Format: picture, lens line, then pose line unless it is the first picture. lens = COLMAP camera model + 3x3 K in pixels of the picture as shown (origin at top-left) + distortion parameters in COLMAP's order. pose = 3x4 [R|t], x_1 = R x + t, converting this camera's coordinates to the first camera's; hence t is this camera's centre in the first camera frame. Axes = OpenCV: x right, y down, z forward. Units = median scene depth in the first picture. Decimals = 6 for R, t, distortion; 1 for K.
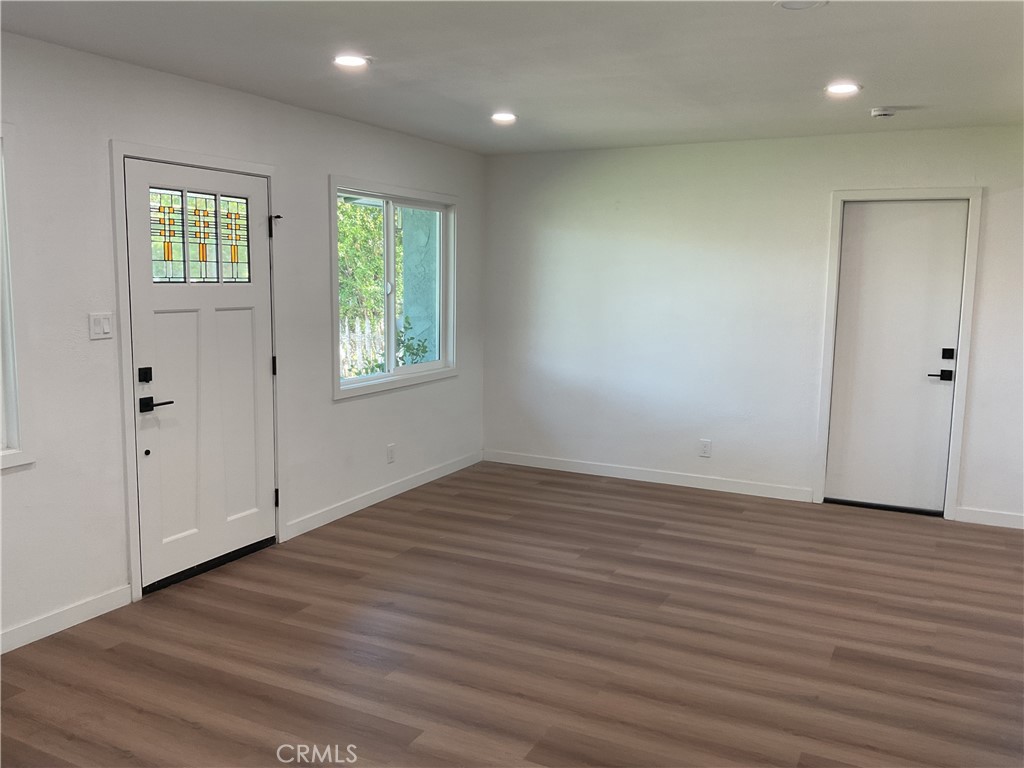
lens RADIAL K [[841.4, 0, 516.1], [0, 841.4, 380.9], [0, 0, 1]] dist [0.084374, -0.154605]
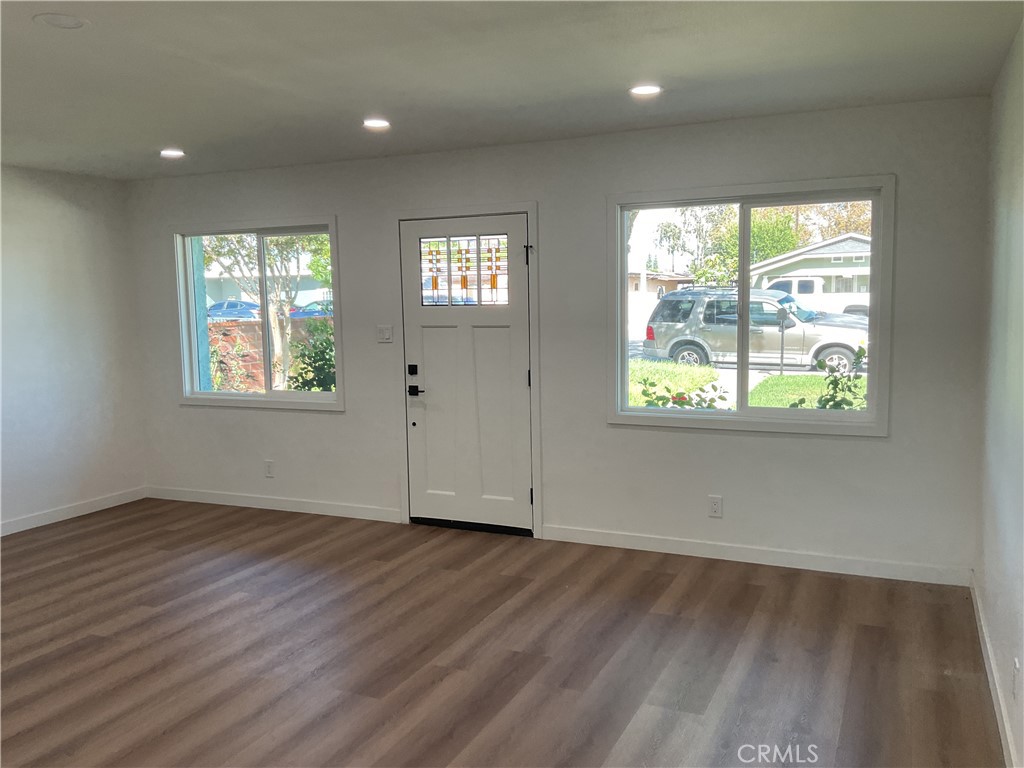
lens RADIAL K [[841.4, 0, 511.0], [0, 841.4, 387.7], [0, 0, 1]] dist [0.084374, -0.154605]
pose [[0.031013, 0.095996, -0.994898, 0.901635], [-0.109905, 0.989669, 0.092066, -0.115138], [0.993458, 0.106489, 0.041243, 1.010587]]
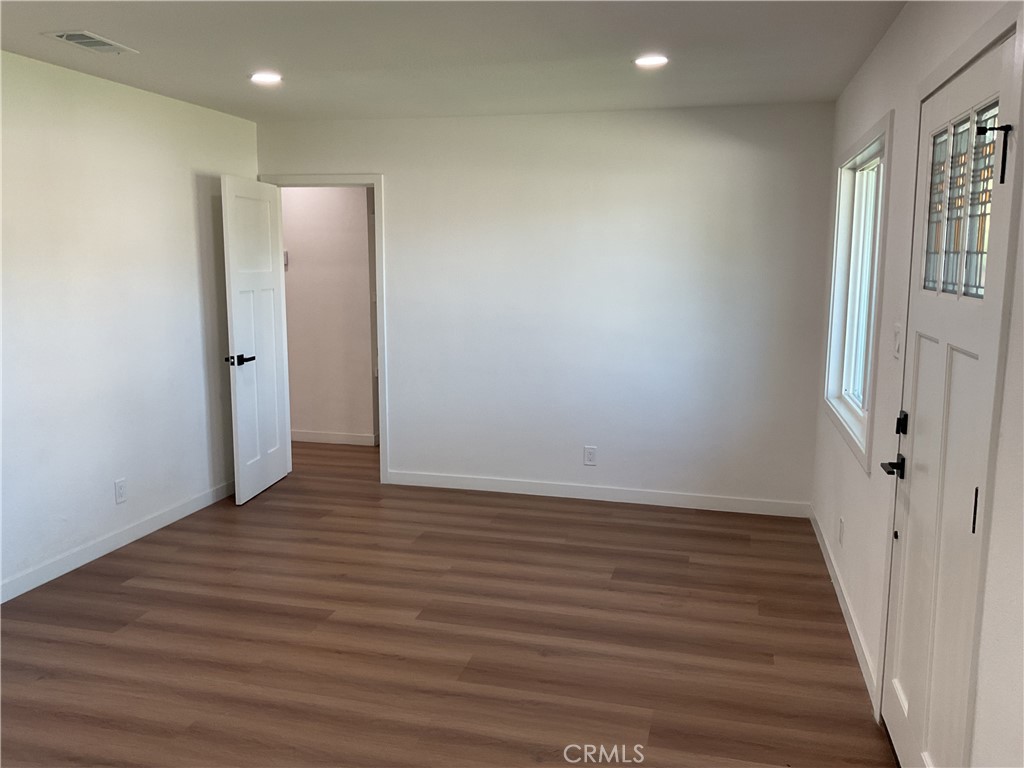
lens RADIAL K [[841.4, 0, 506.4], [0, 841.4, 378.8], [0, 0, 1]] dist [0.084374, -0.154605]
pose [[-0.977475, 0.014364, -0.210561, 0.013853], [-0.042760, 0.963512, 0.264228, -0.188789], [0.206674, 0.267280, -0.941195, 1.425021]]
